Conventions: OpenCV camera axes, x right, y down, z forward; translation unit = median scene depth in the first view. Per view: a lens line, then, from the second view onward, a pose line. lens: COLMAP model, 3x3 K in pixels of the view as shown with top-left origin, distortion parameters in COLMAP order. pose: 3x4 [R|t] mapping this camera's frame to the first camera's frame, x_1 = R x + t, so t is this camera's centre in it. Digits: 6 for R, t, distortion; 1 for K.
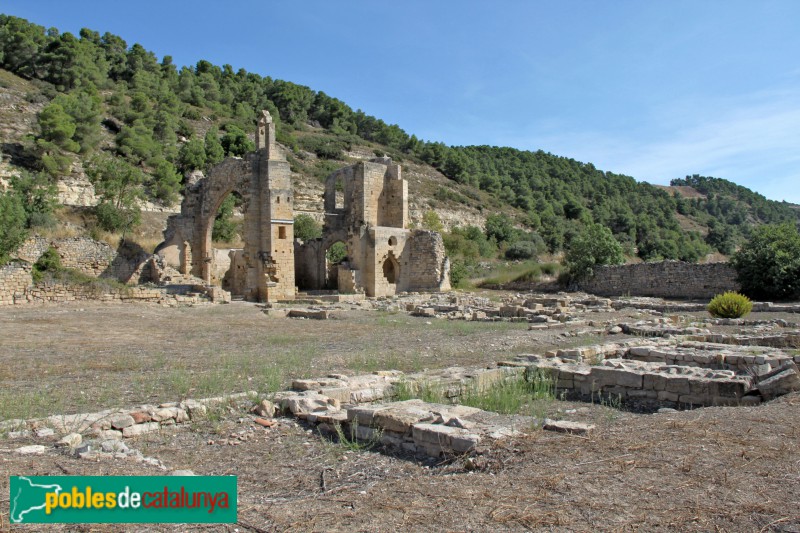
lens RADIAL K [[671.1, 0, 375.1], [0, 671.1, 243.3], [0, 0, 1]] dist [-0.171936, 0.152338]
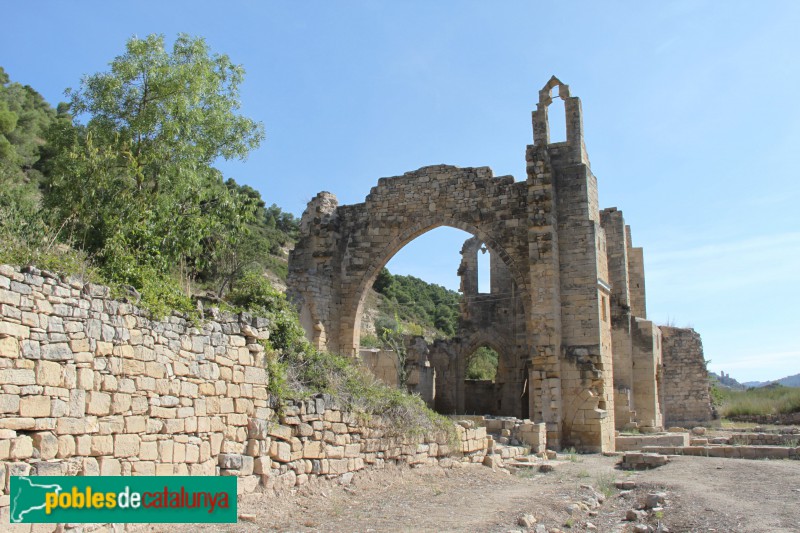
lens RADIAL K [[671.1, 0, 401.8], [0, 671.1, 273.2], [0, 0, 1]] dist [-0.171936, 0.152338]
pose [[0.950219, 0.082050, 0.300586, -0.371925], [-0.037313, 0.987728, -0.151660, 0.032721], [-0.309340, 0.132894, 0.941620, 0.496957]]
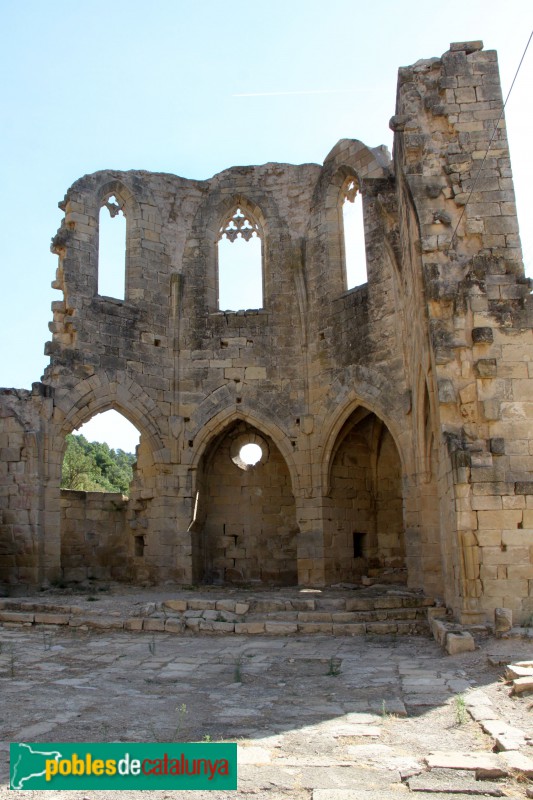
lens RADIAL K [[671.1, 0, 276.4], [0, 671.1, 517.4], [0, 0, 1]] dist [-0.171936, 0.152338]
pose [[0.753516, 0.032199, 0.656641, -0.208489], [-0.031058, 0.999428, -0.013368, 0.048816], [-0.656696, -0.010321, 0.754085, 0.869596]]
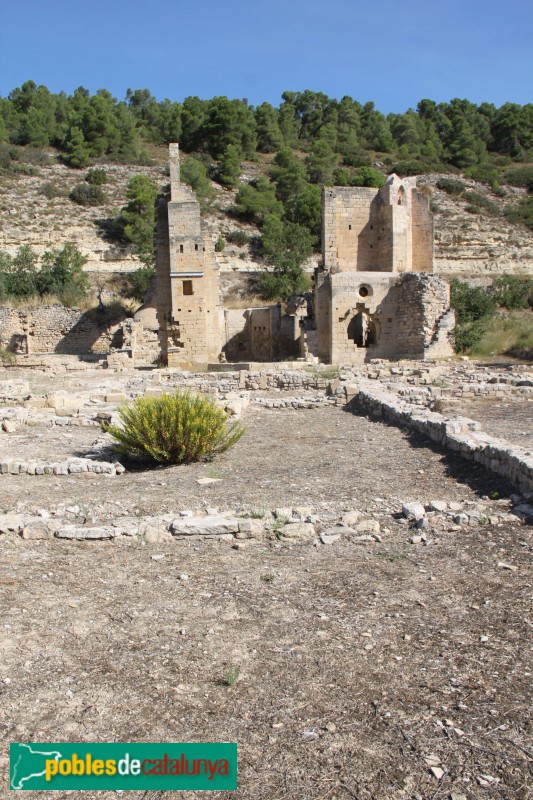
lens RADIAL K [[671.1, 0, 238.8], [0, 671.1, 401.0], [0, 0, 1]] dist [-0.171936, 0.152338]
pose [[0.762972, 0.049330, -0.644546, 0.392568], [0.044623, 0.990687, 0.128643, 0.017003], [0.644889, -0.126912, 0.753665, 0.337123]]
